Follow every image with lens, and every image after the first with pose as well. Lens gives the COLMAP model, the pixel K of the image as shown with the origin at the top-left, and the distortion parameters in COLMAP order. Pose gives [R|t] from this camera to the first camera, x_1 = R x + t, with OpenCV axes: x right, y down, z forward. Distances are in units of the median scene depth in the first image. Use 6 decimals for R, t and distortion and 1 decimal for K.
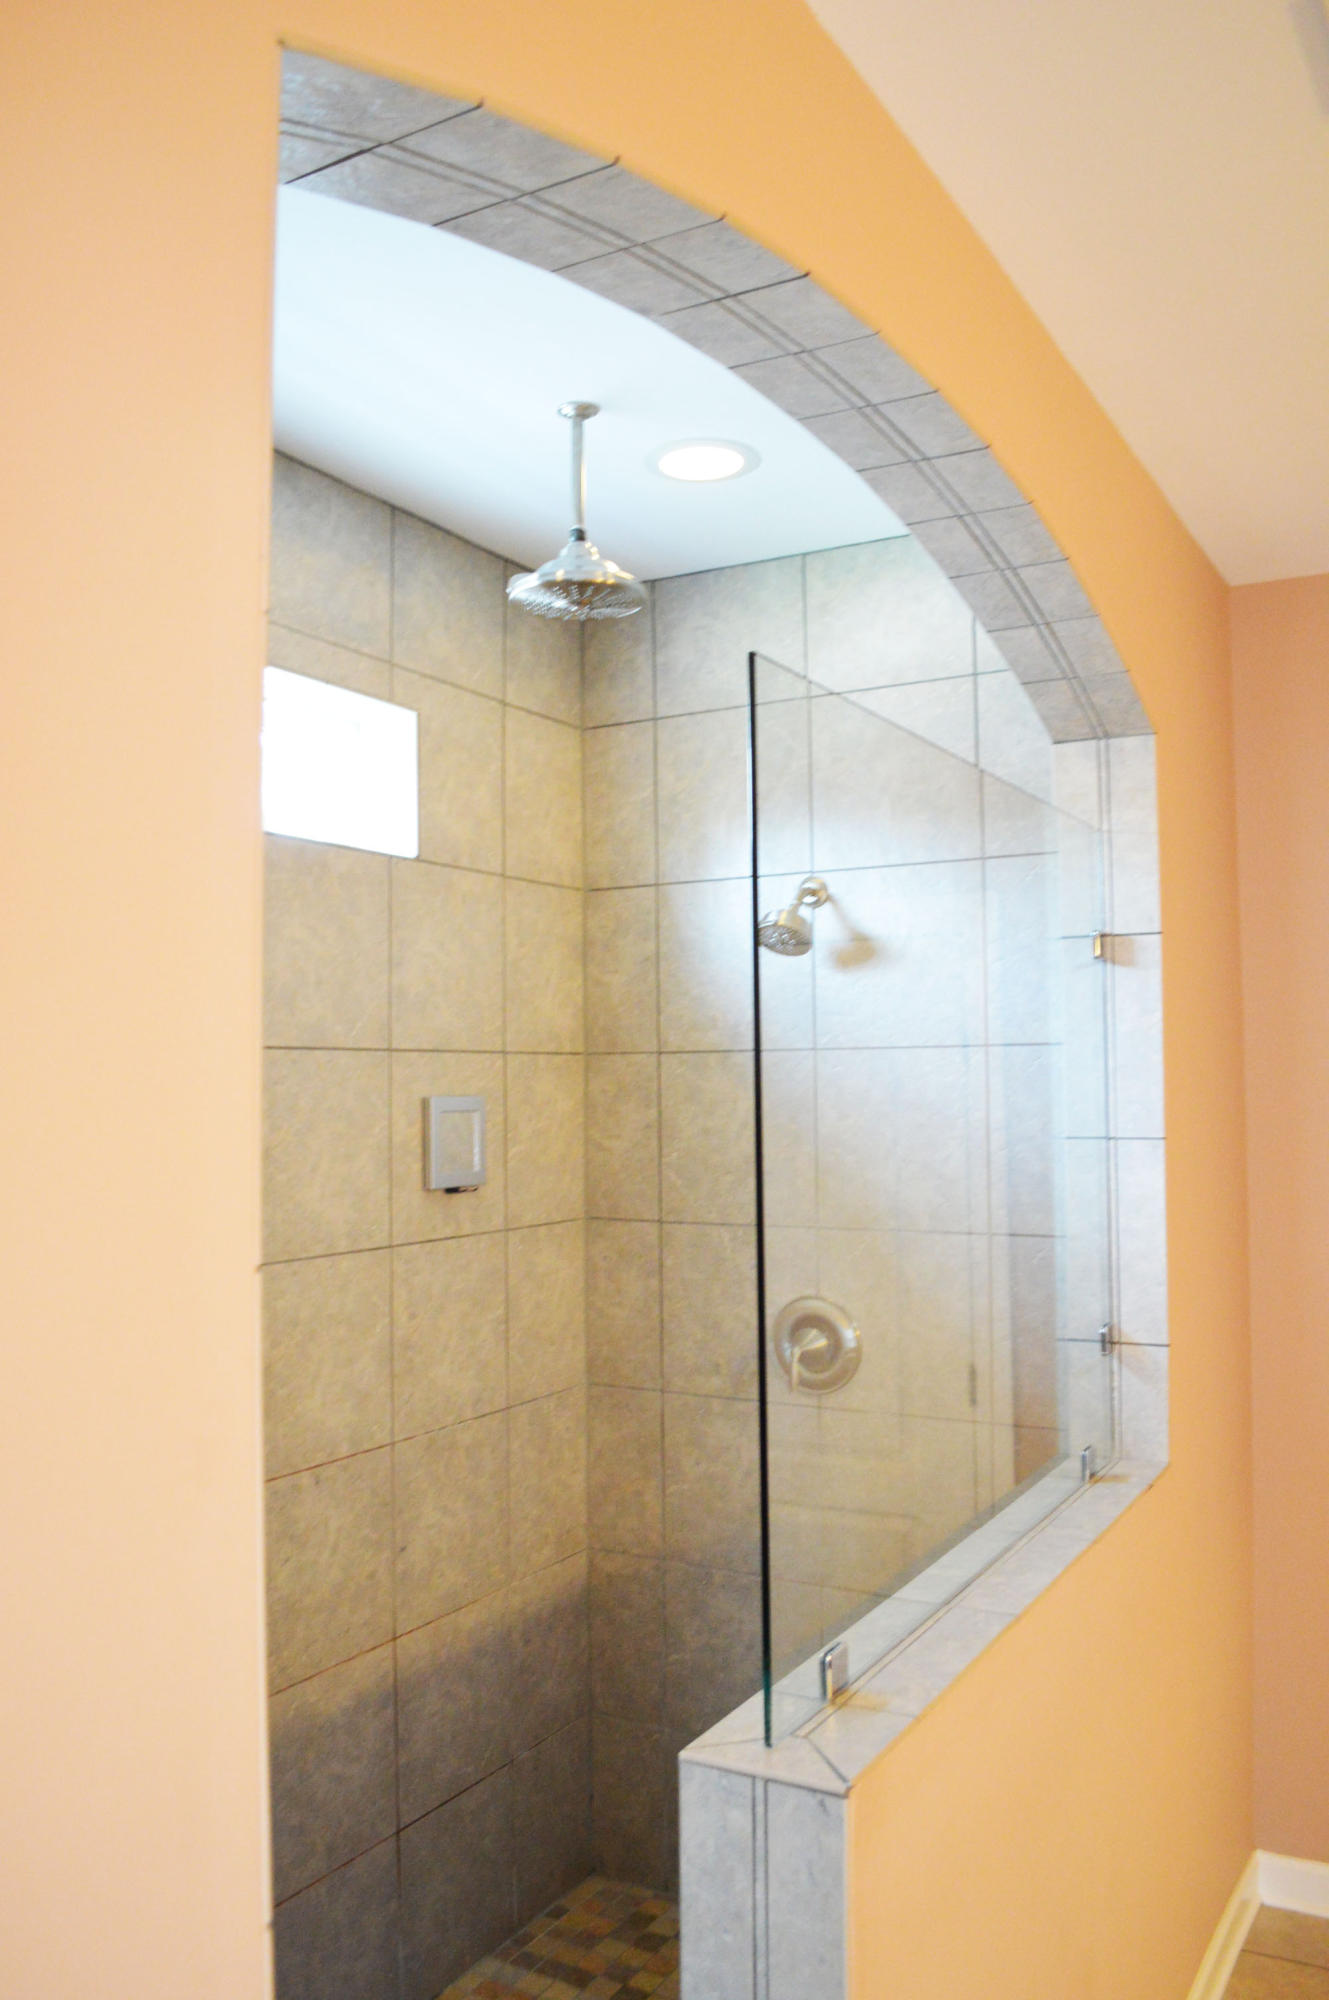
lens RADIAL K [[1594.7, 0, 671.0], [0, 1594.7, 997.0], [0, 0, 1]] dist [-0.086017, -0.000830]
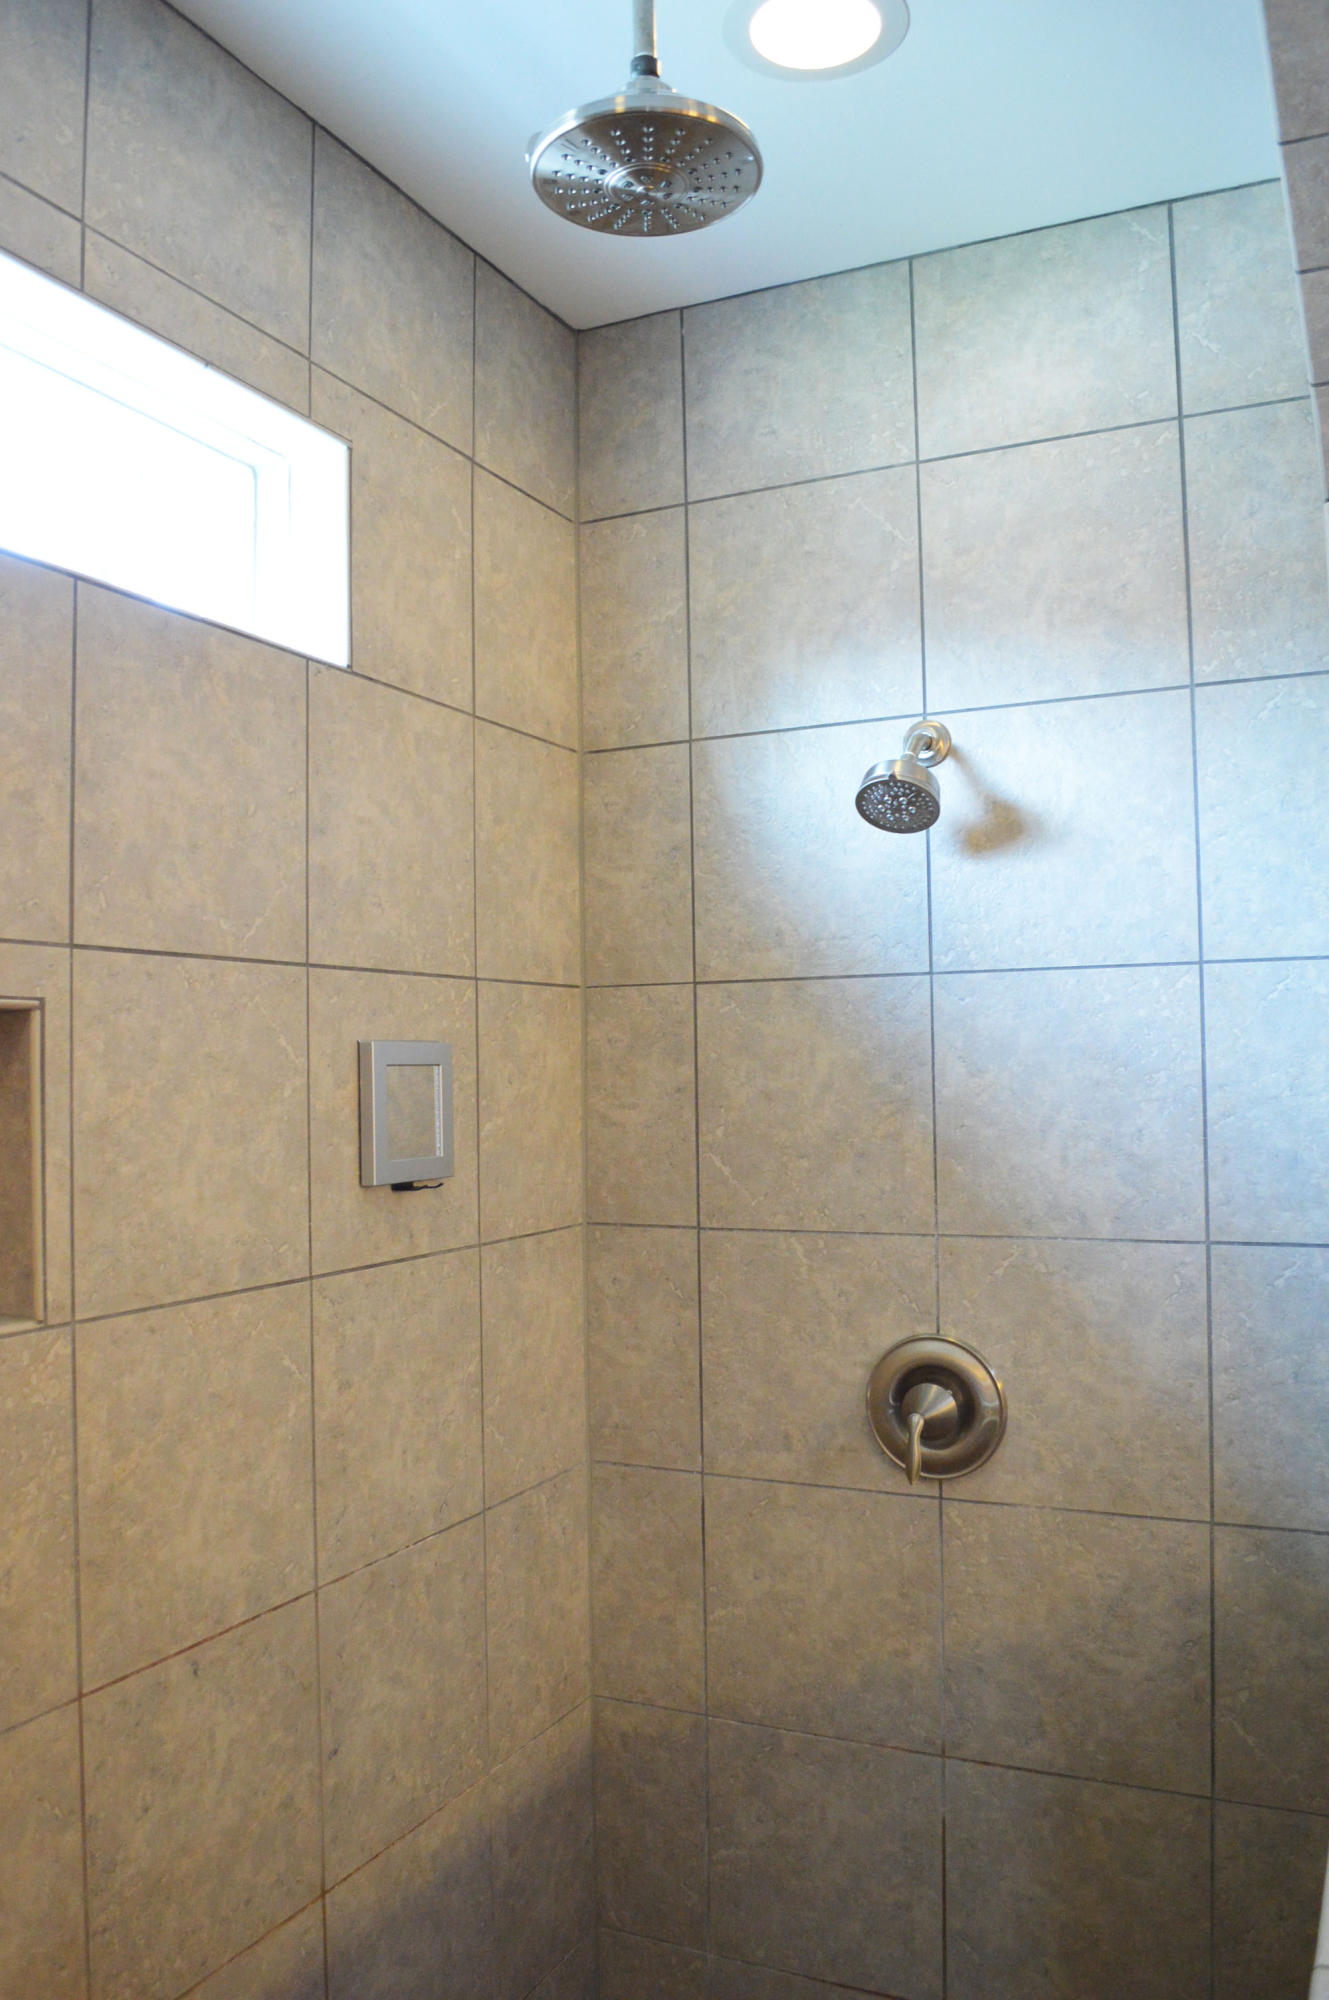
lens RADIAL K [[1594.7, 0, 652.1], [0, 1594.7, 994.5], [0, 0, 1]] dist [-0.086017, -0.000830]
pose [[0.998285, -0.003354, 0.058439, -0.070209], [0.002979, 0.999974, 0.006503, 0.037499], [-0.058459, -0.006317, 0.998270, 0.331251]]
